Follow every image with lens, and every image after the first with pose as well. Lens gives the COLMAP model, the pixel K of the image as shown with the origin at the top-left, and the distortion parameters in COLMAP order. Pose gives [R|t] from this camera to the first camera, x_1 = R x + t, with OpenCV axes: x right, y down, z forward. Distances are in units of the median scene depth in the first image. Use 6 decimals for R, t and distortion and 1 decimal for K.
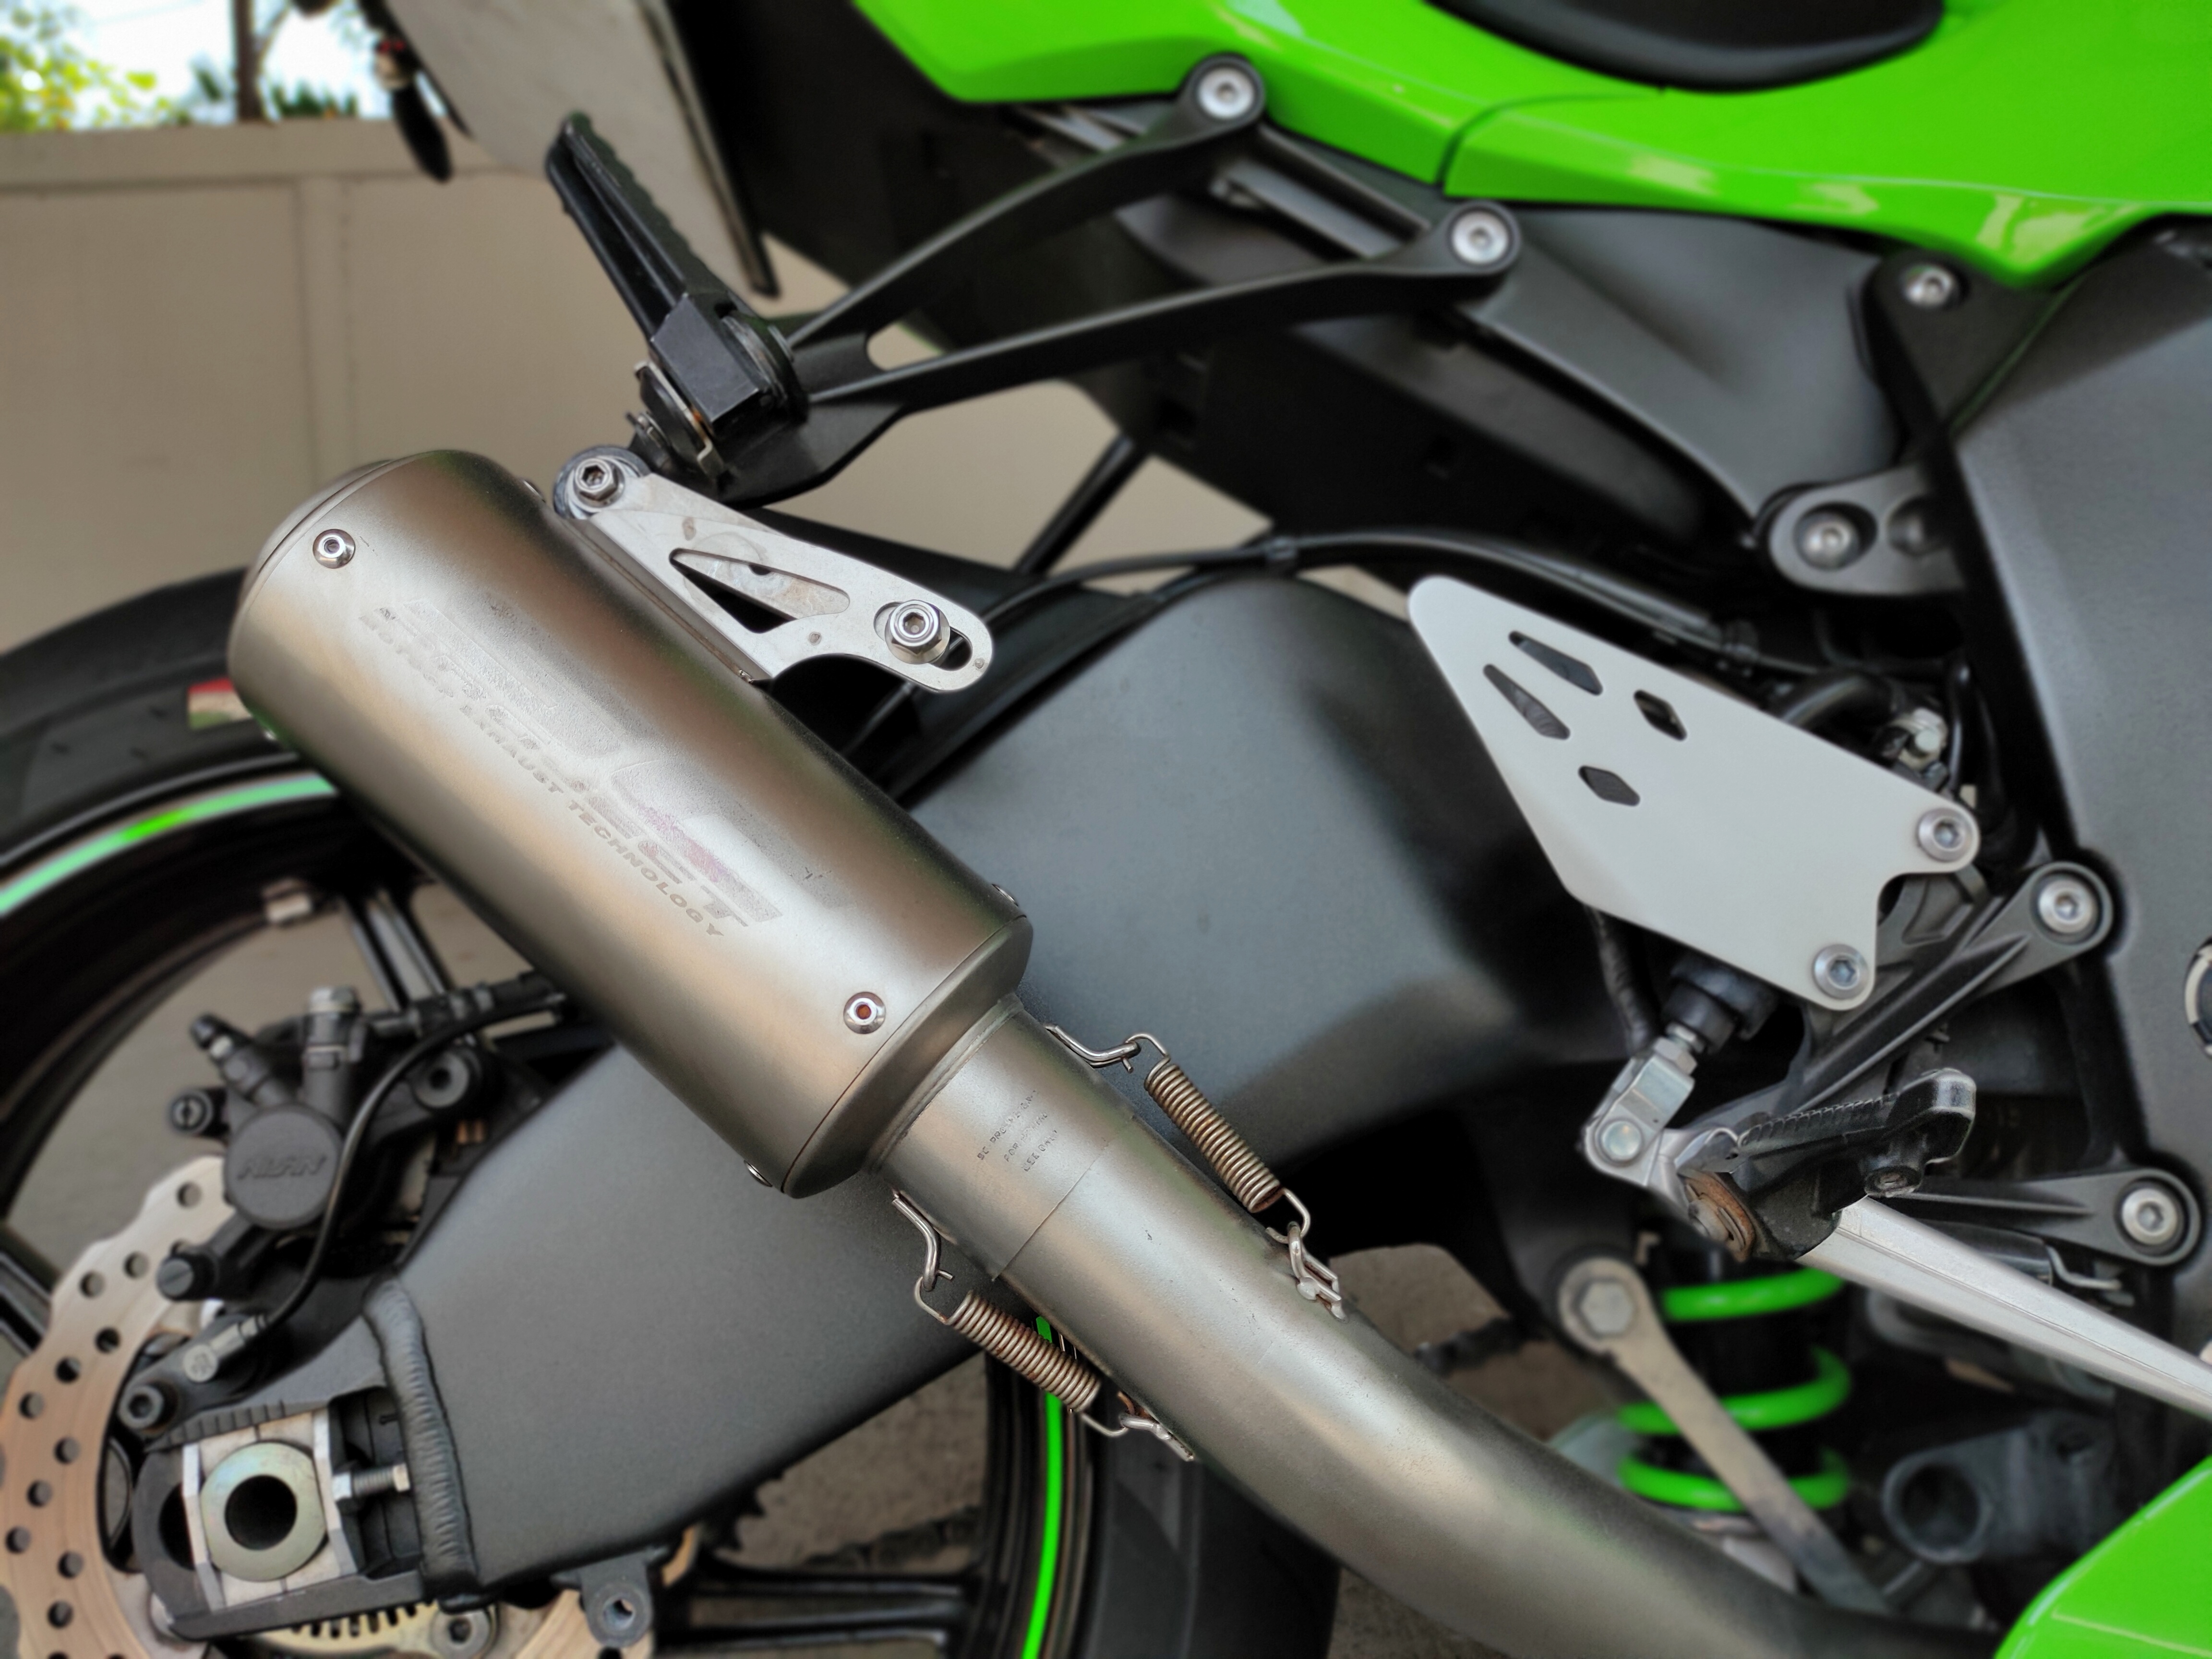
lens RADIAL K [[1690.2, 0, 1084.1], [0, 1690.2, 835.8], [0, 0, 1]] dist [0.041939, -0.043266]
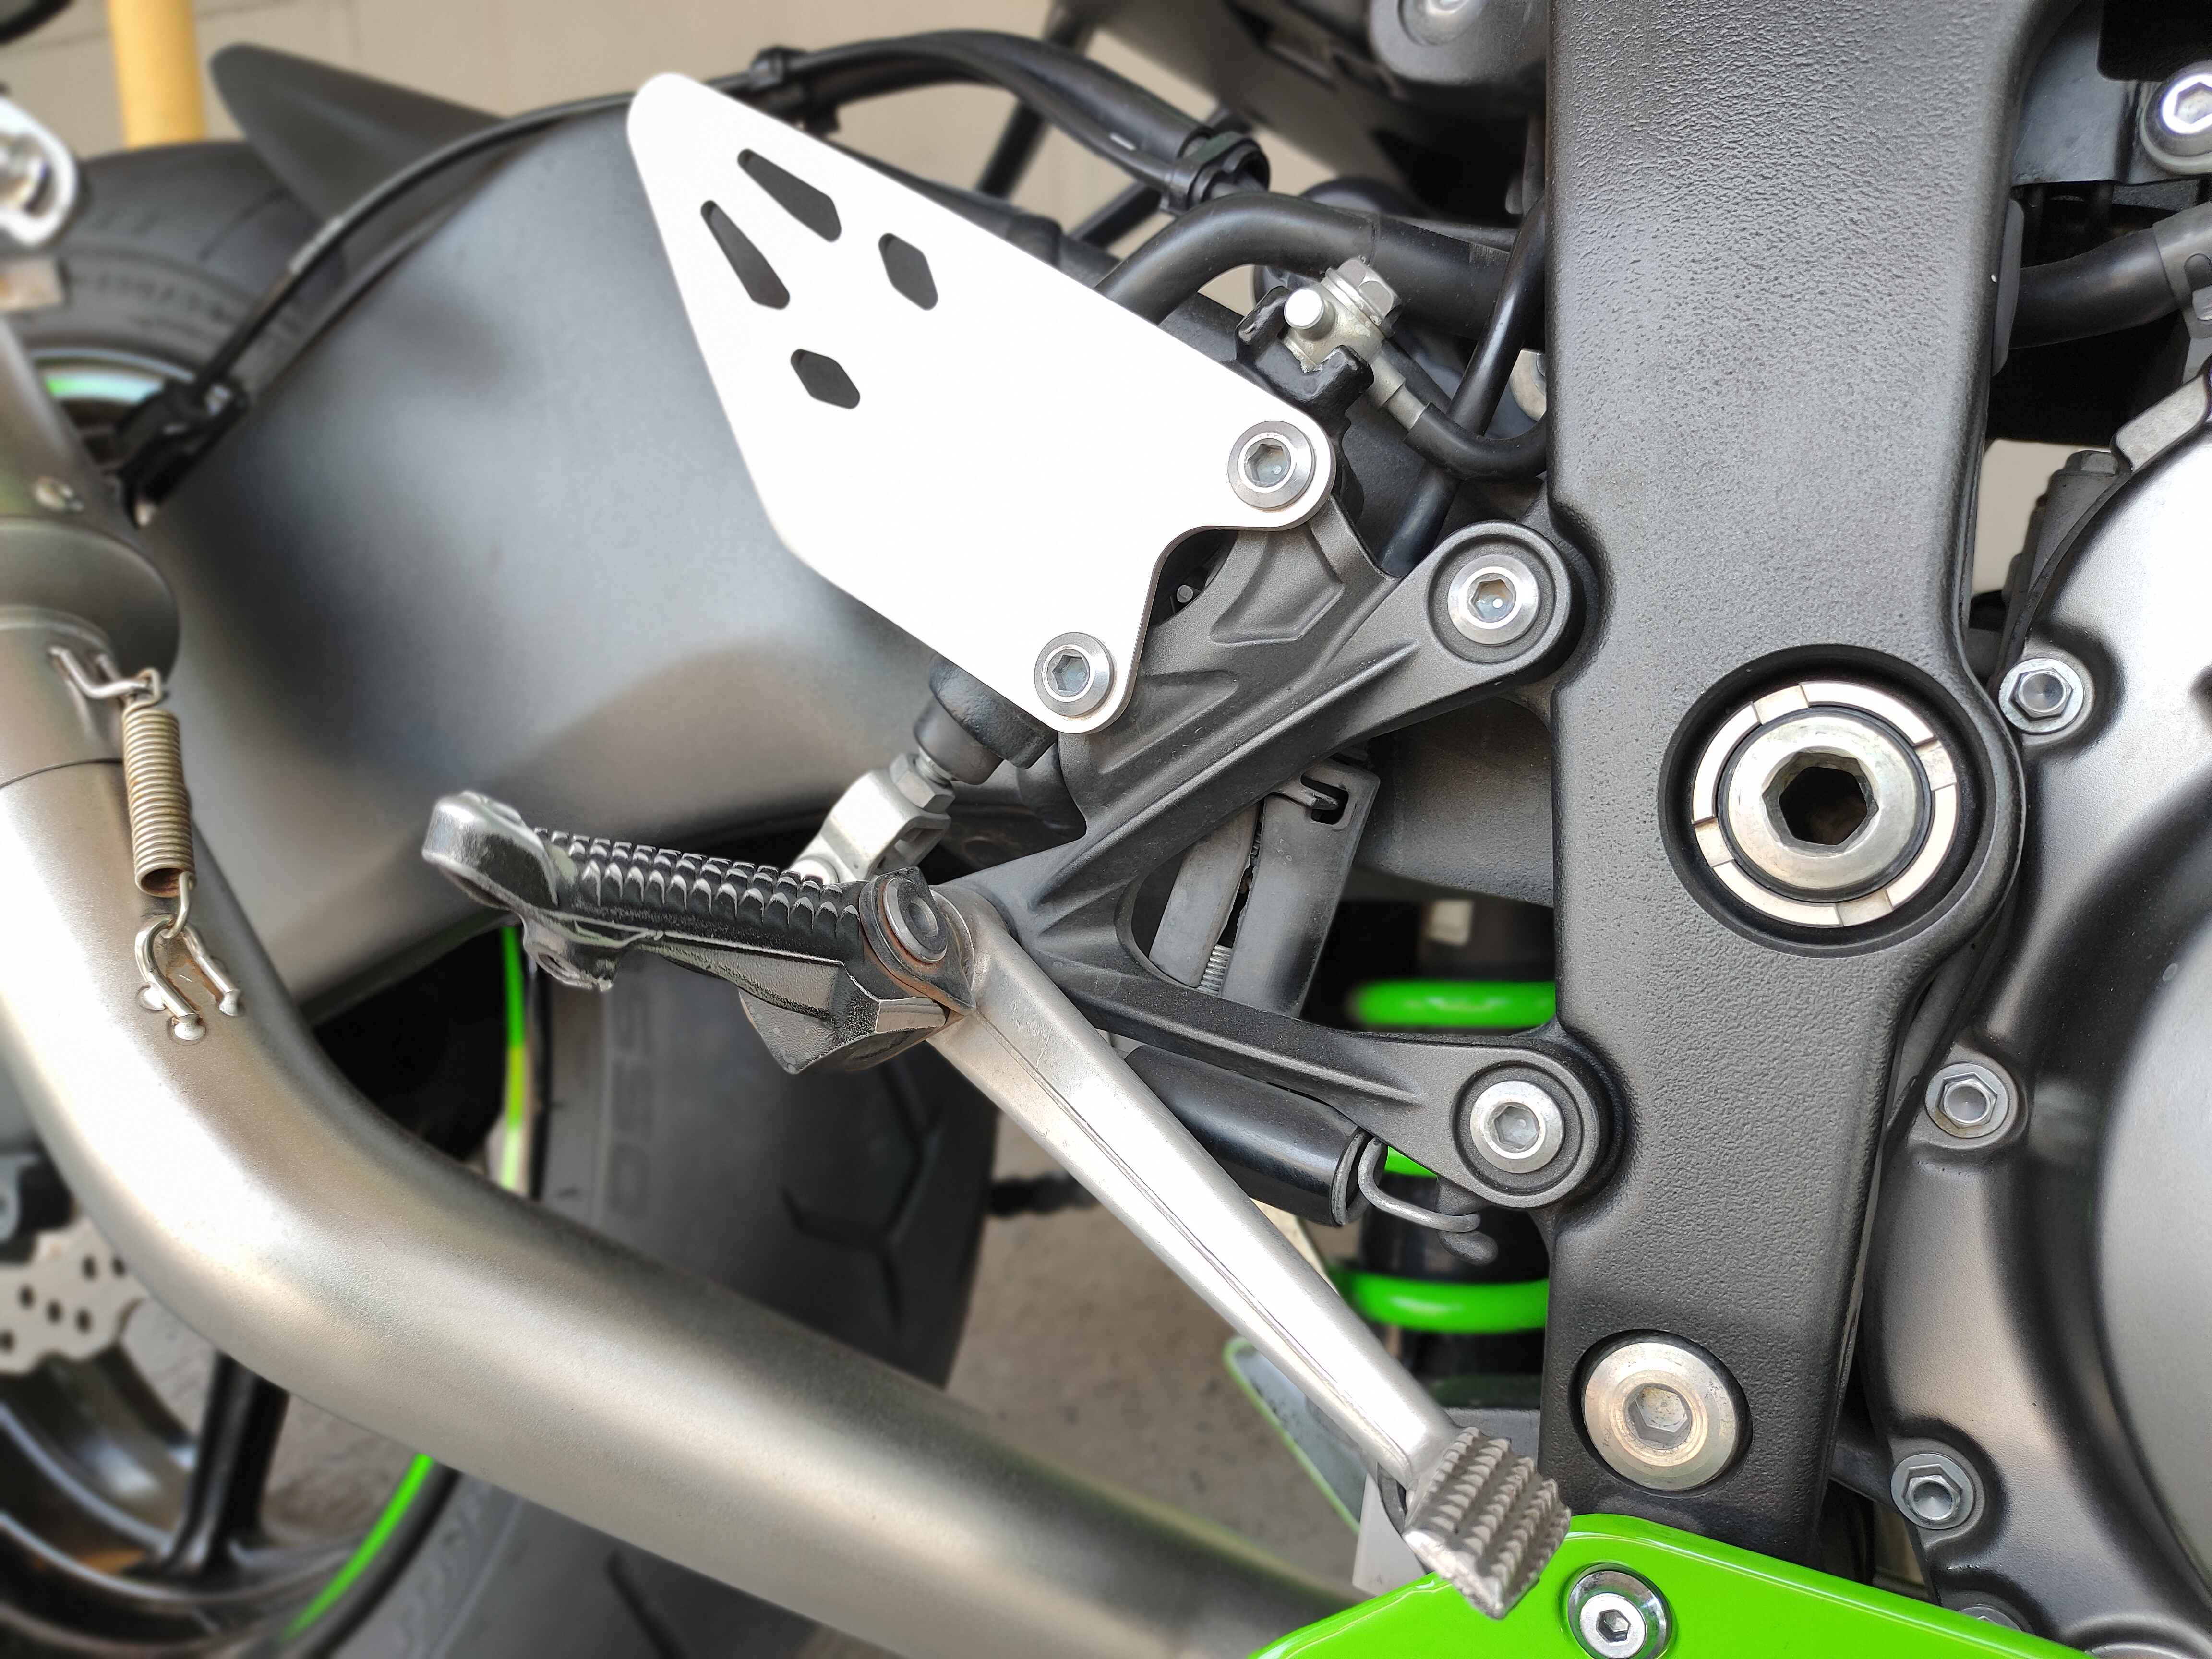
lens RADIAL K [[1690.2, 0, 1105.8], [0, 1690.2, 842.7], [0, 0, 1]] dist [0.041939, -0.043266]
pose [[0.900800, 0.118998, -0.417611, 0.707006], [-0.054929, 0.985219, 0.162255, 0.036865], [0.430746, -0.123220, 0.894021, 0.409787]]
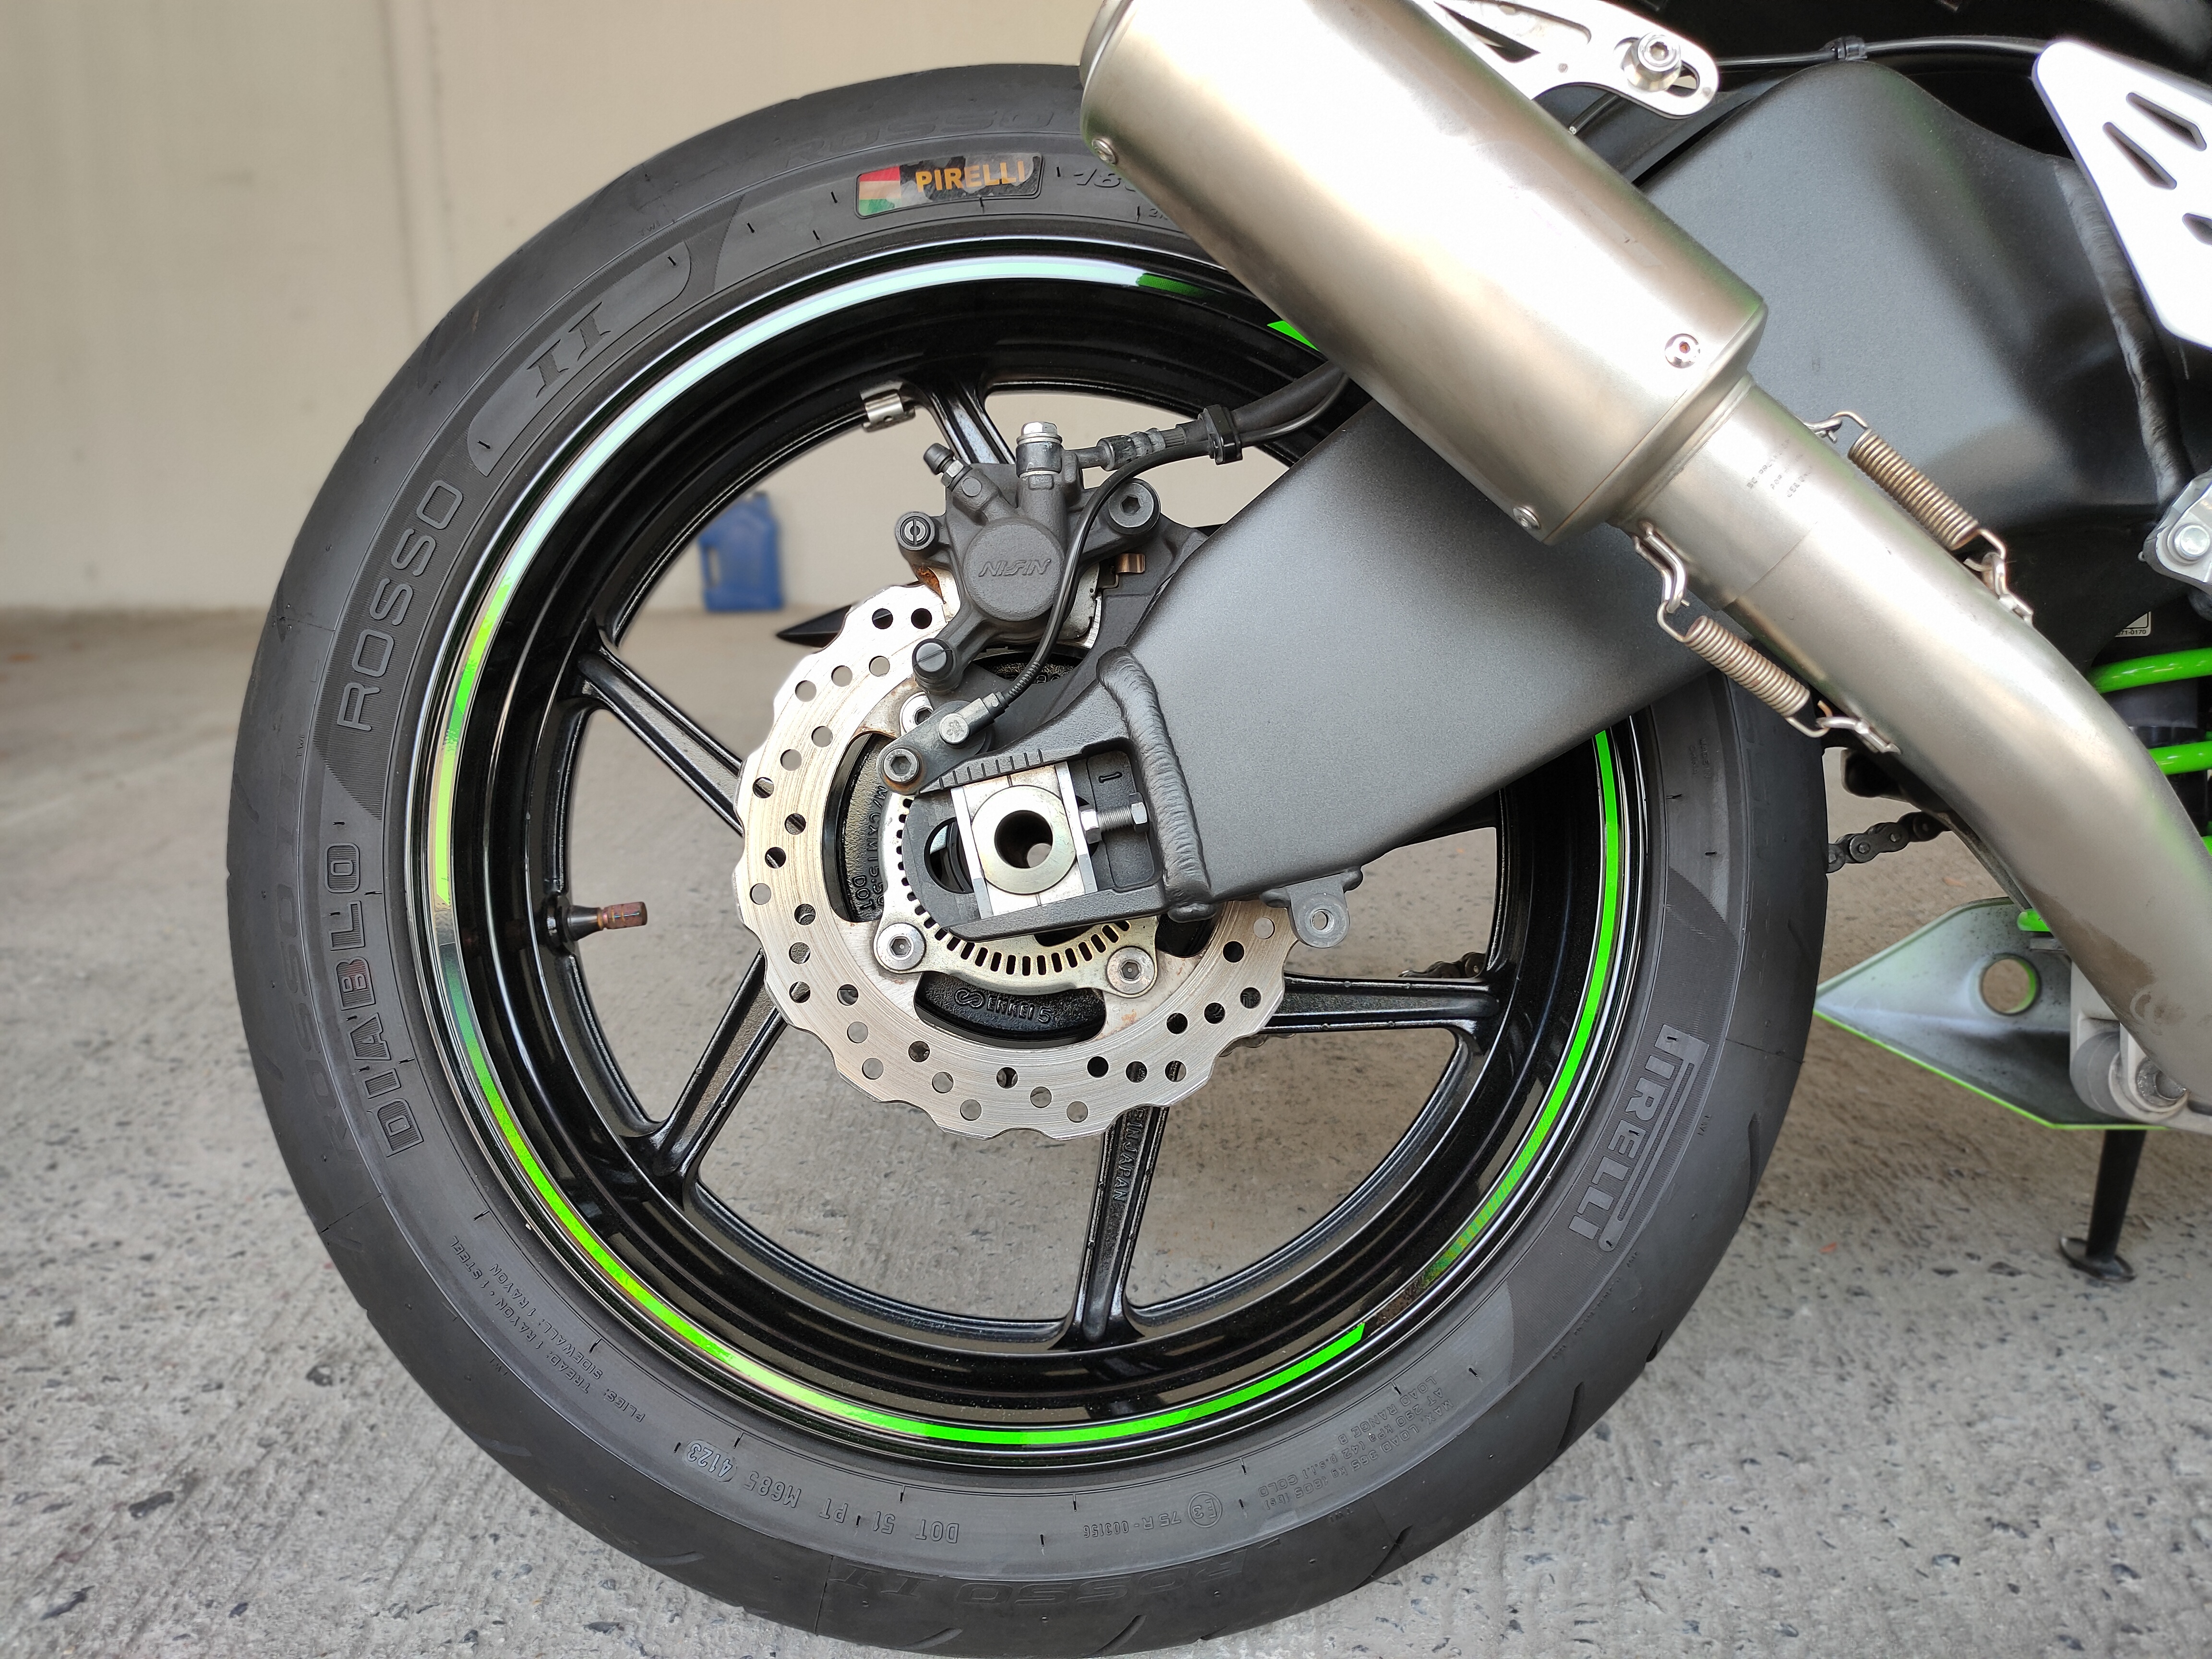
lens RADIAL K [[1690.2, 0, 1087.1], [0, 1690.2, 824.6], [0, 0, 1]] dist [0.041939, -0.043266]
pose [[0.999825, 0.016947, -0.007888, -0.426656], [-0.015828, 0.992027, 0.125026, 0.233234], [0.009944, -0.124879, 0.992122, -0.199946]]
